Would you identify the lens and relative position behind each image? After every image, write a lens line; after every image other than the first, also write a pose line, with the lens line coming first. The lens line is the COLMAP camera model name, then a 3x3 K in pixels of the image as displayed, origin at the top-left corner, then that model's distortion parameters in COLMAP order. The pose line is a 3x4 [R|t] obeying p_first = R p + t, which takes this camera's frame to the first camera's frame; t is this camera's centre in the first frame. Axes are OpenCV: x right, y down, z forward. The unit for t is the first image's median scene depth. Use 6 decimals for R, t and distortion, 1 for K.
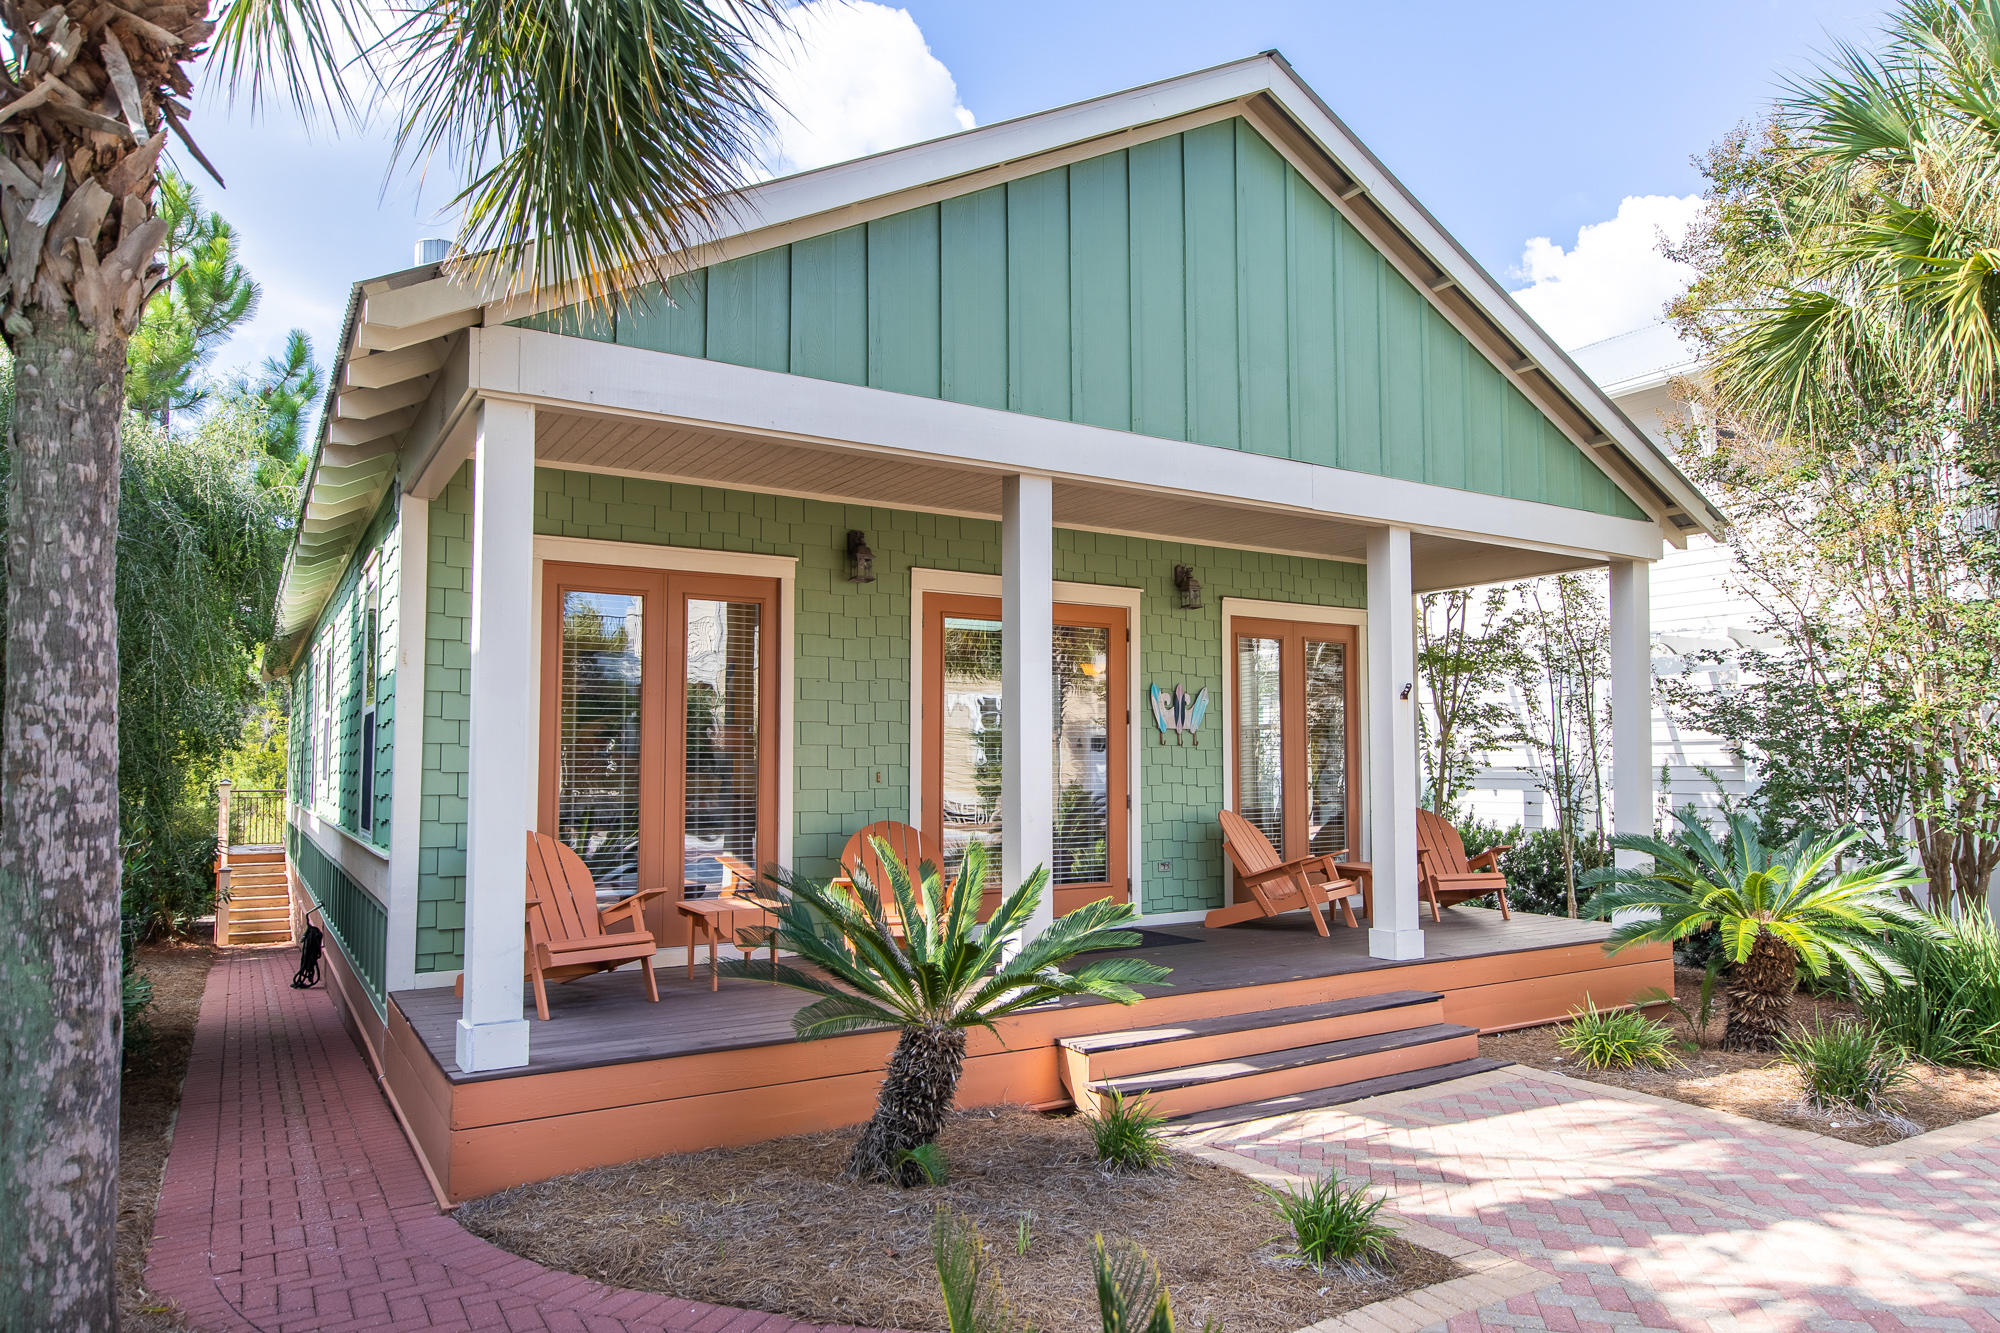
lens RADIAL K [[1233.2, 0, 996.0], [0, 1233.2, 678.4], [0, 0, 1]] dist [0.015651, -0.006248]
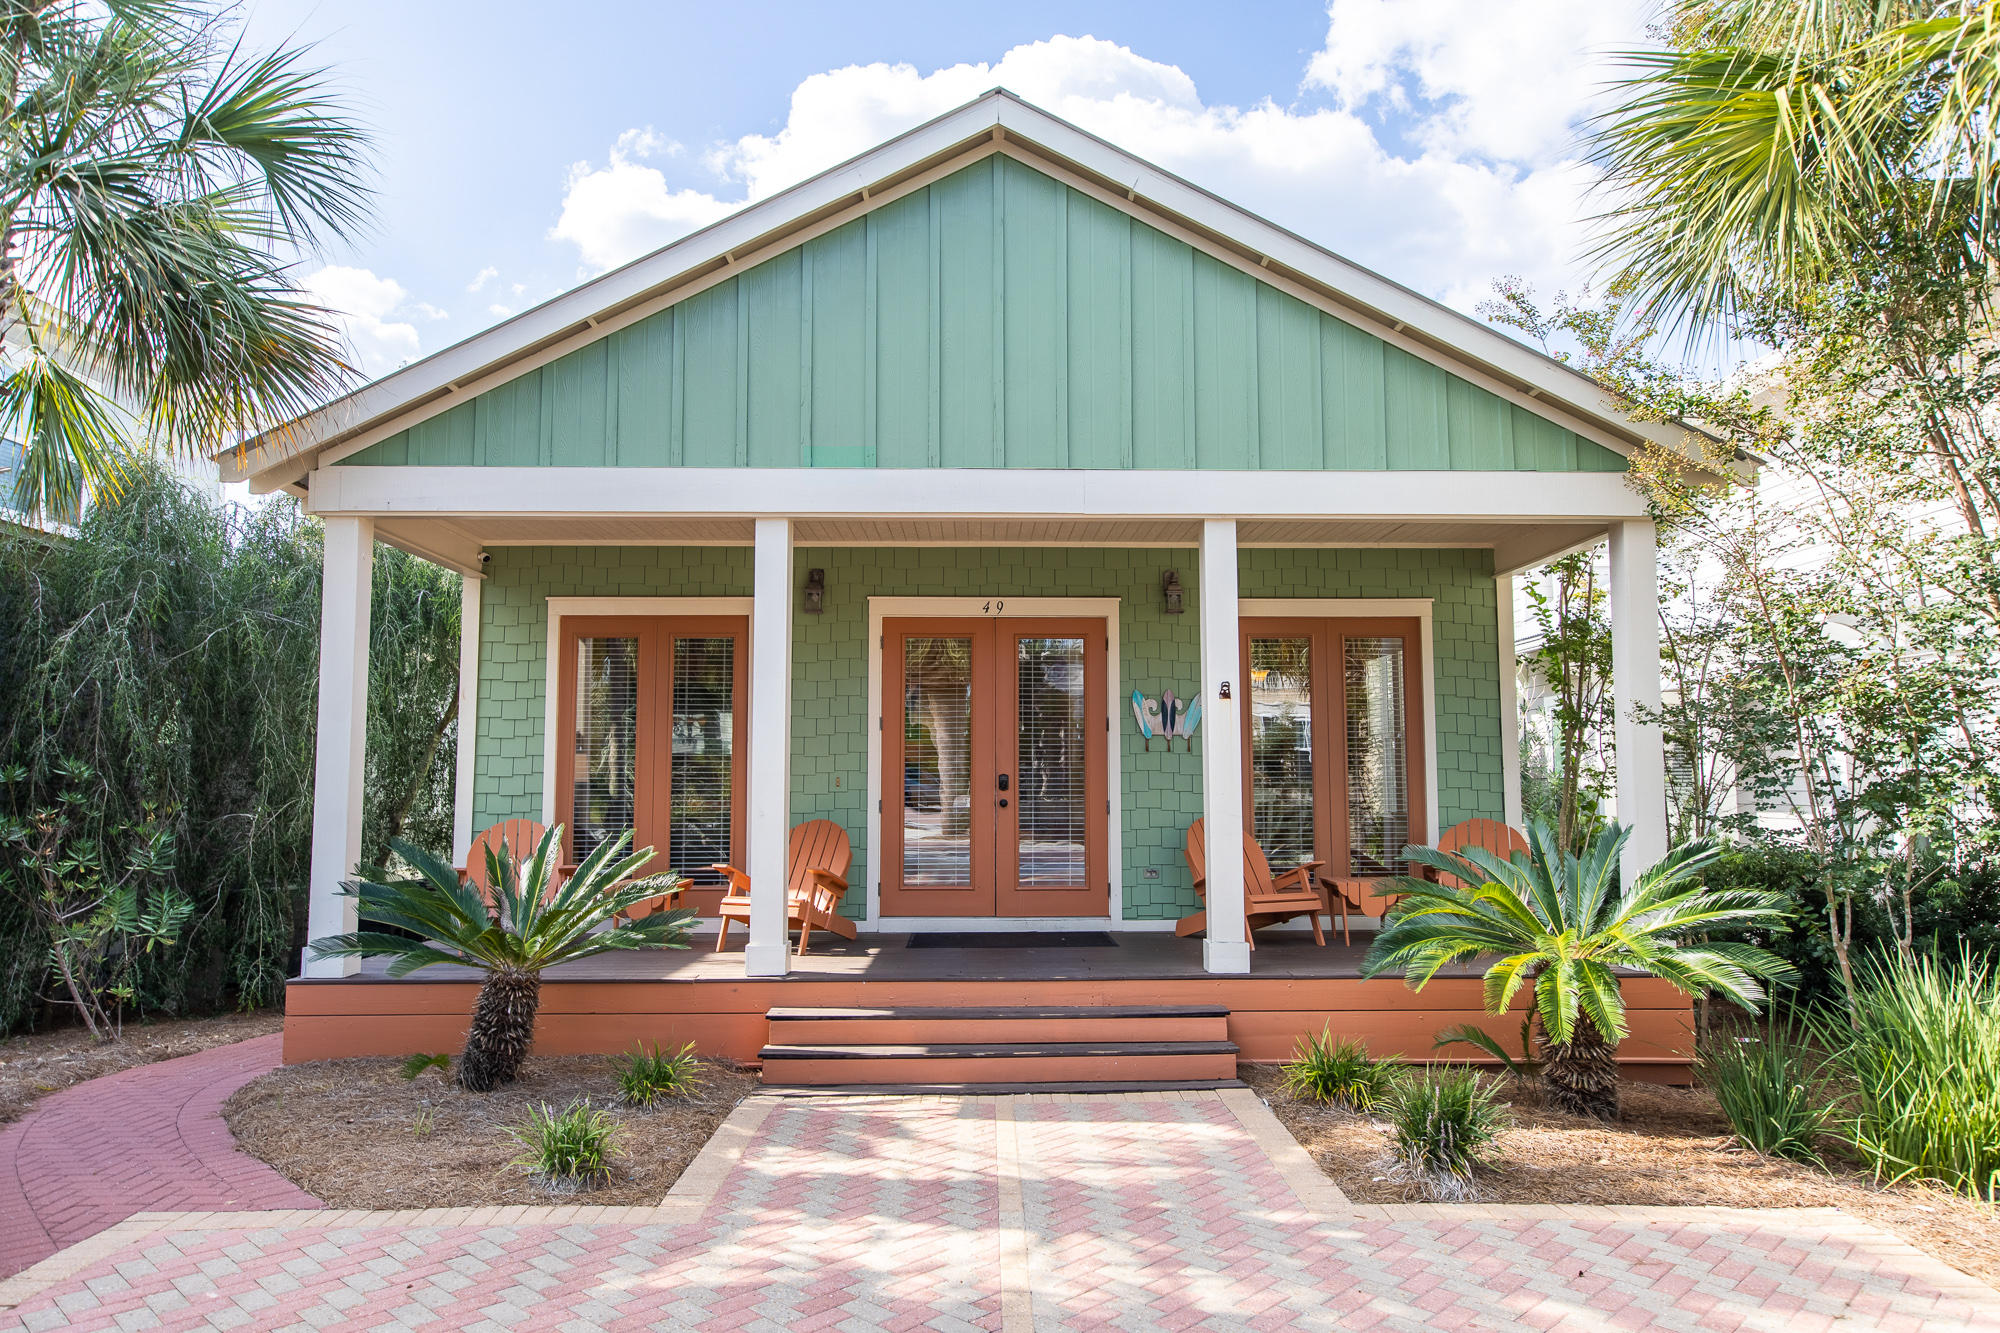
lens RADIAL K [[1235.9, 0, 999.5], [0, 1235.9, 661.5], [0, 0, 1]] dist [0.016672, 0.001488]
pose [[0.865849, -0.048148, -0.497984, 0.822748], [0.034731, 0.998742, -0.036177, 0.020385], [0.499099, 0.014029, 0.866432, 0.106103]]
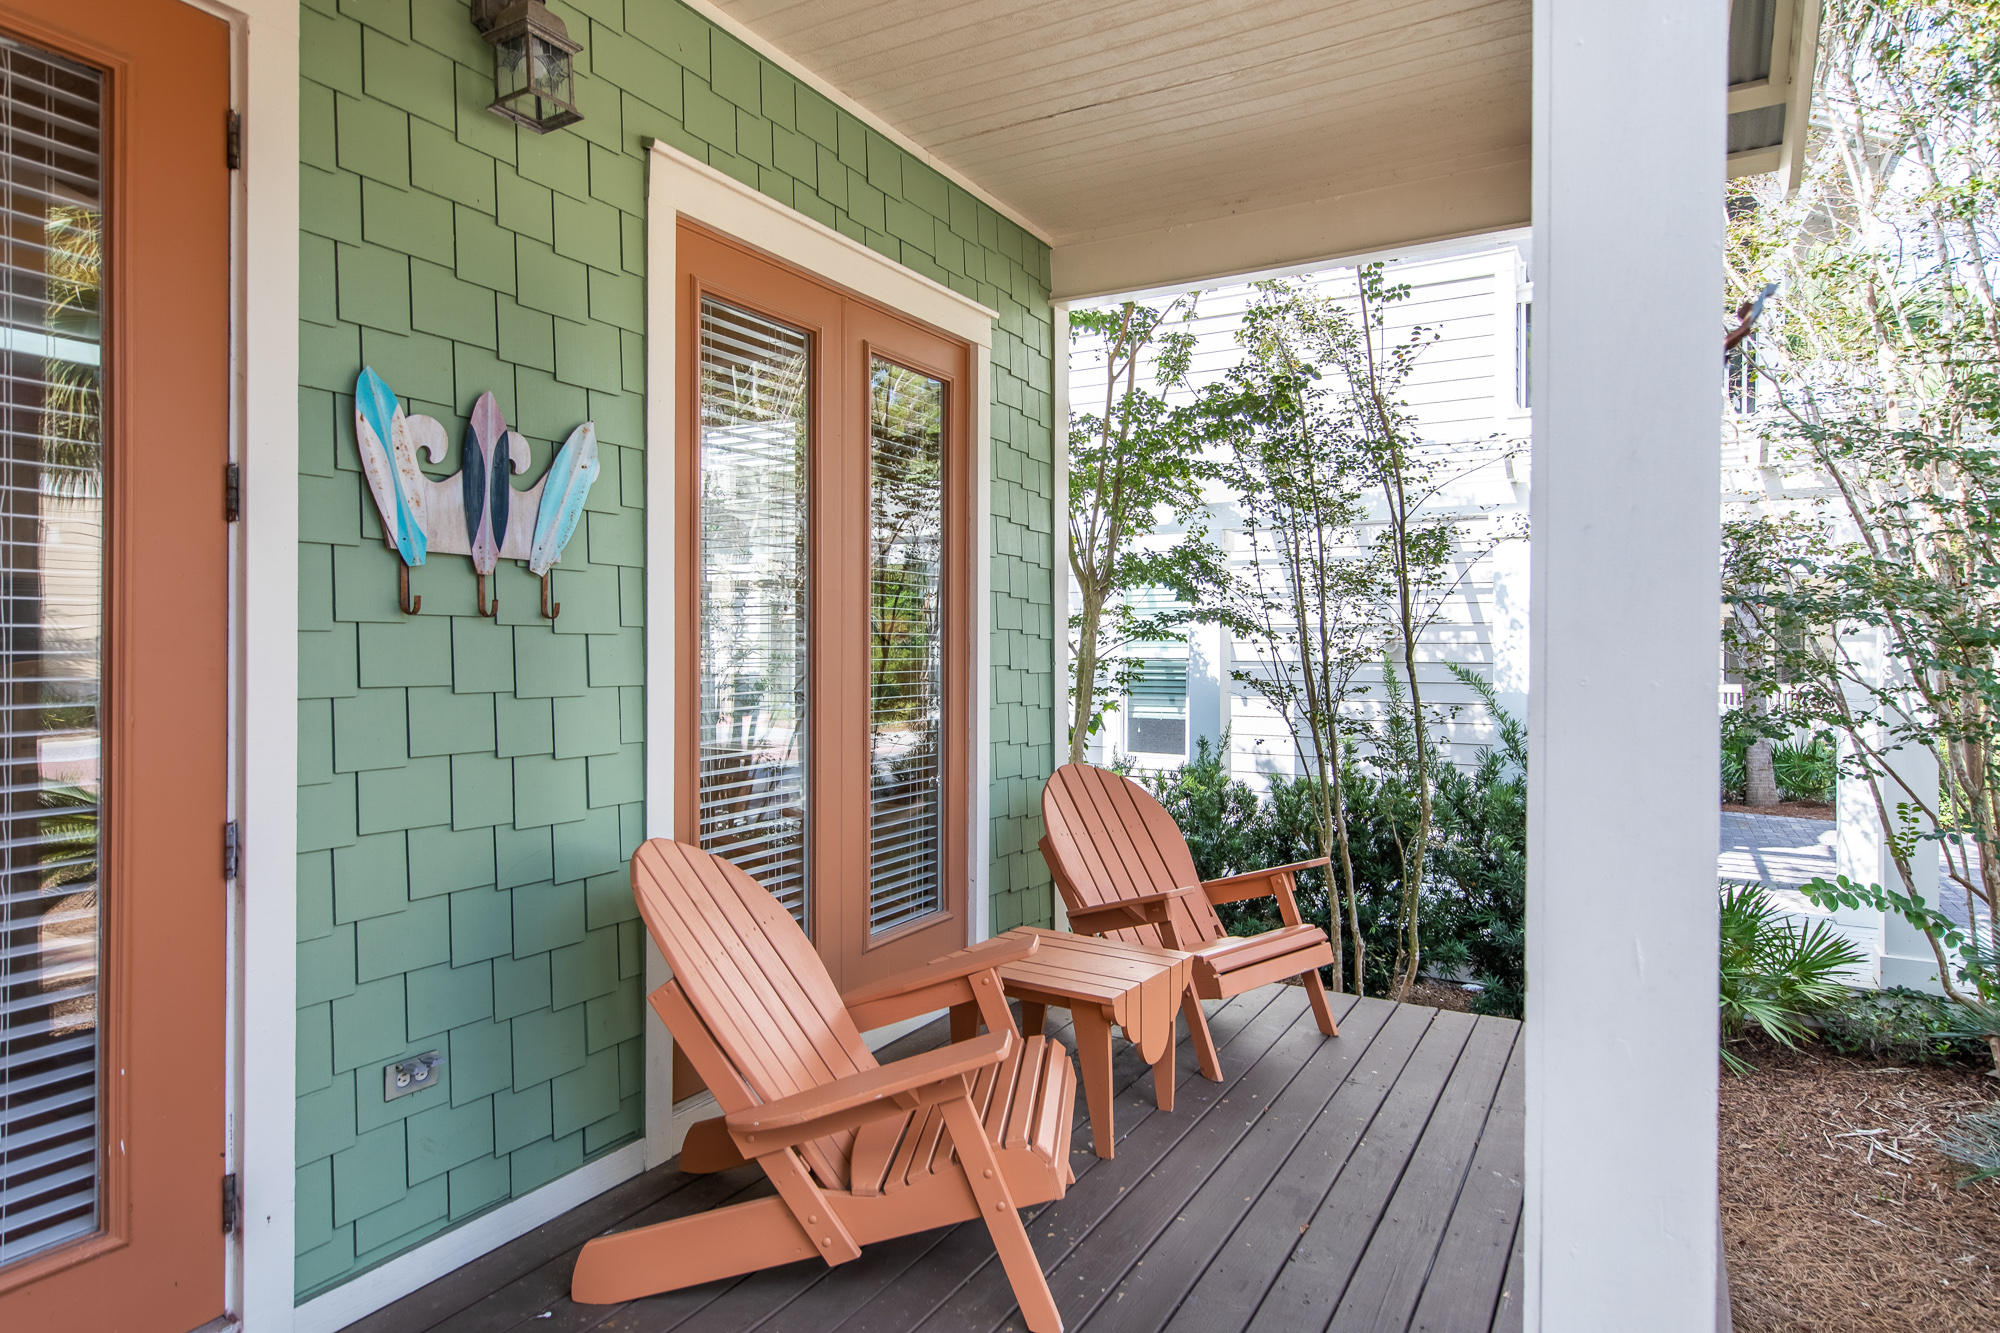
lens RADIAL K [[1131.8, 0, 996.4], [0, 1131.8, 652.8], [0, 0, 1]] dist [0.016950, 0.000096]
pose [[0.884516, 0.000146, 0.466510, 0.204293], [-0.033469, 0.997443, 0.063146, 0.065887], [-0.465308, -0.071467, 0.882259, 1.123736]]
